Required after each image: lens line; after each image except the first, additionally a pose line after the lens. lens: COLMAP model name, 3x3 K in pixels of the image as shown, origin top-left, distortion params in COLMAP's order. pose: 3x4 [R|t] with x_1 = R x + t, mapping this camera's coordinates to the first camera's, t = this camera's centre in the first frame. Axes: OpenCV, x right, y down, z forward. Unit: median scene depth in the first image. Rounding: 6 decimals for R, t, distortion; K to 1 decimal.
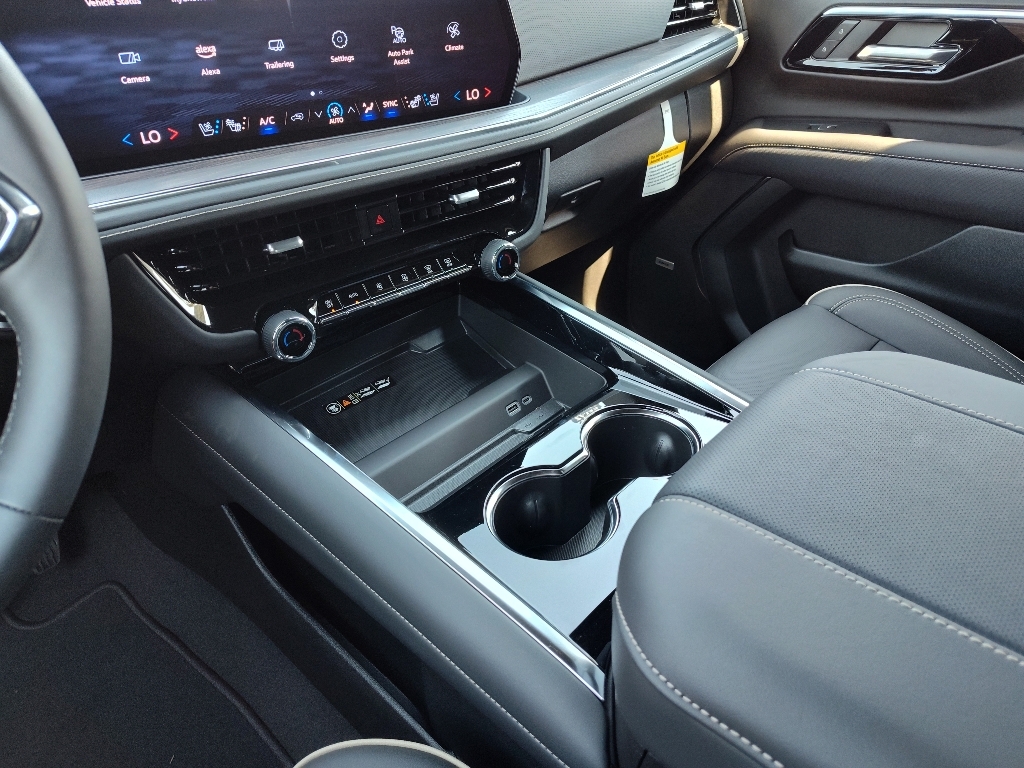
lens RADIAL K [[683.9, 0, 510.6], [0, 683.9, 390.3], [0, 0, 1]] dist [0.000168, -0.016543]
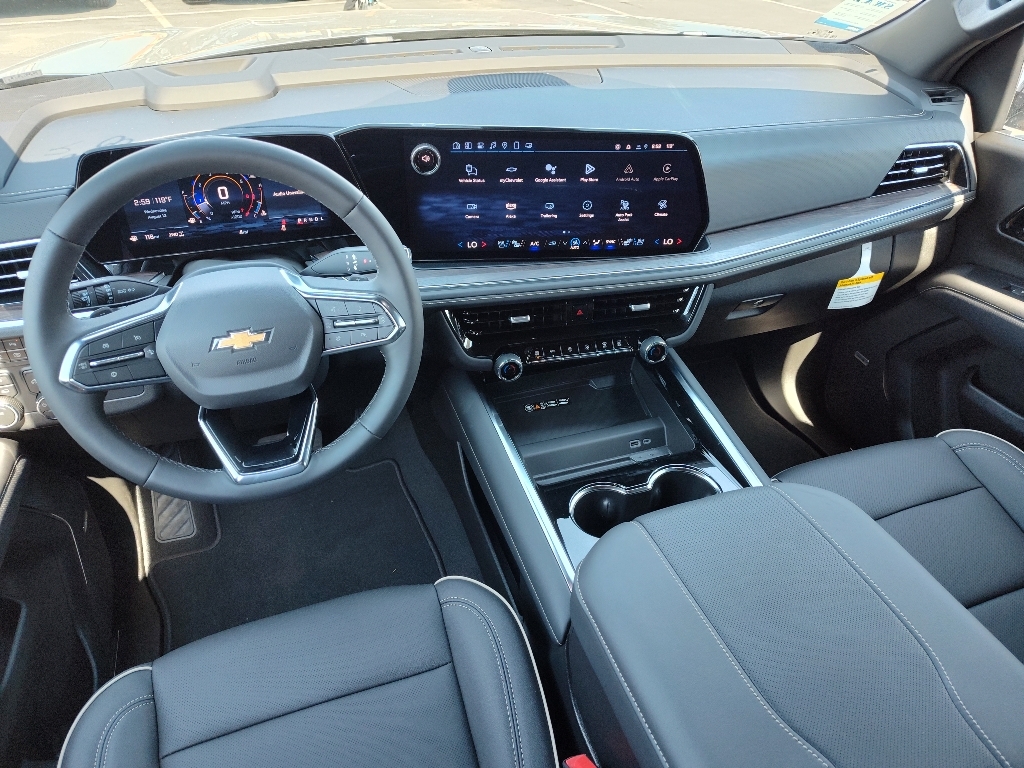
lens RADIAL K [[693.9, 0, 527.6], [0, 693.9, 386.3], [0, 0, 1]] dist [0.009830, -0.022006]
pose [[0.881934, 0.300305, -0.363331, 0.363422], [-0.285038, 0.953662, 0.096344, -0.201817], [0.375427, 0.018594, 0.926665, -0.613951]]
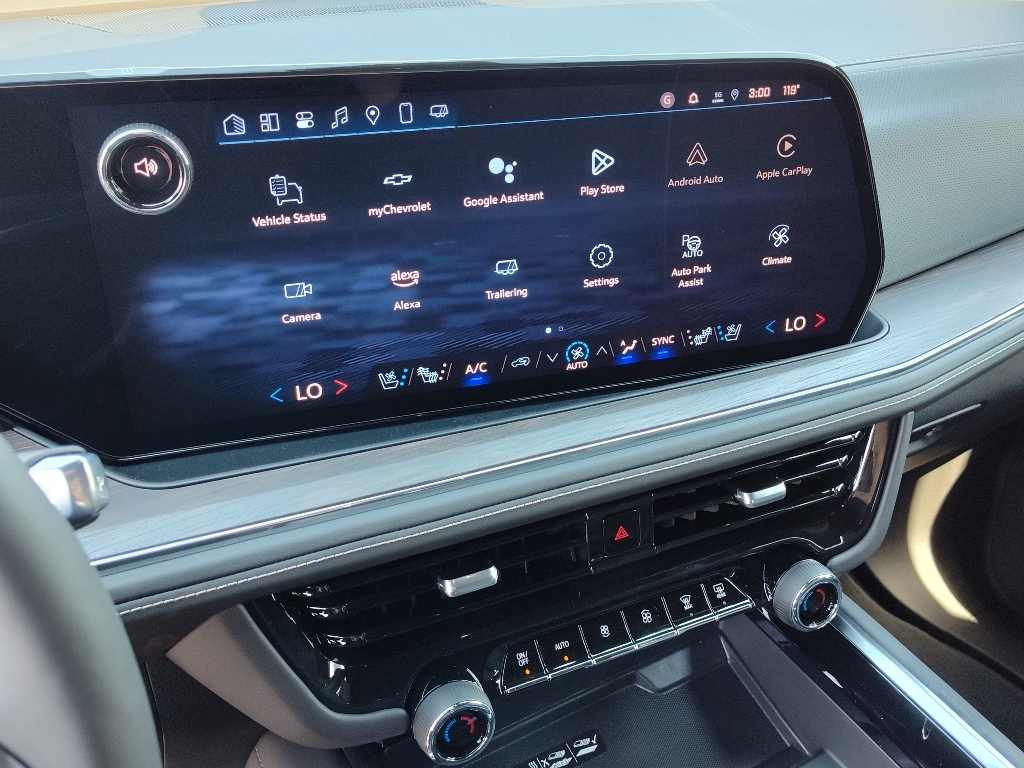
lens RADIAL K [[933.7, 0, 521.0], [0, 933.7, 381.4], [0, 0, 1]] dist [0.015264, 0.000000]
pose [[0.957402, 0.130467, -0.257604, -0.075576], [-0.156725, 0.984056, -0.084091, -0.296912], [0.242525, 0.120881, 0.962585, 0.132611]]
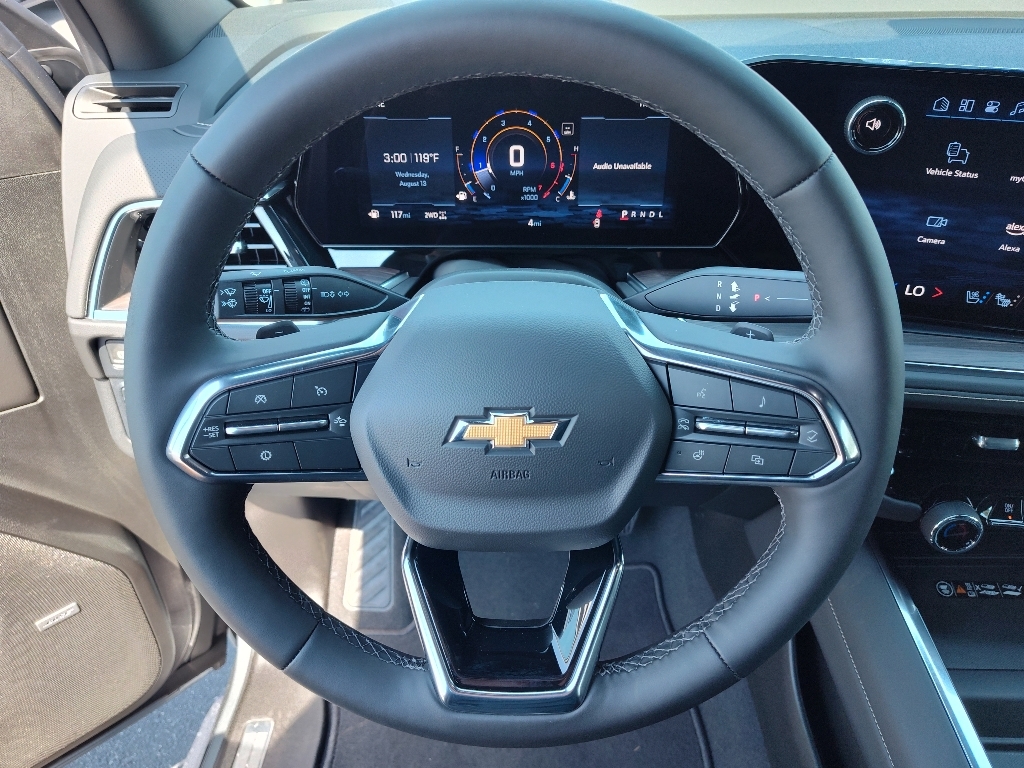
lens RADIAL K [[693.9, 0, 536.5], [0, 693.9, 387.0], [0, 0, 1]] dist [0.009830, -0.022006]
pose [[0.666835, 0.421299, -0.614685, -0.179534], [-0.415151, 0.895019, 0.163065, -0.155636], [0.618854, 0.146450, 0.771733, -0.122834]]
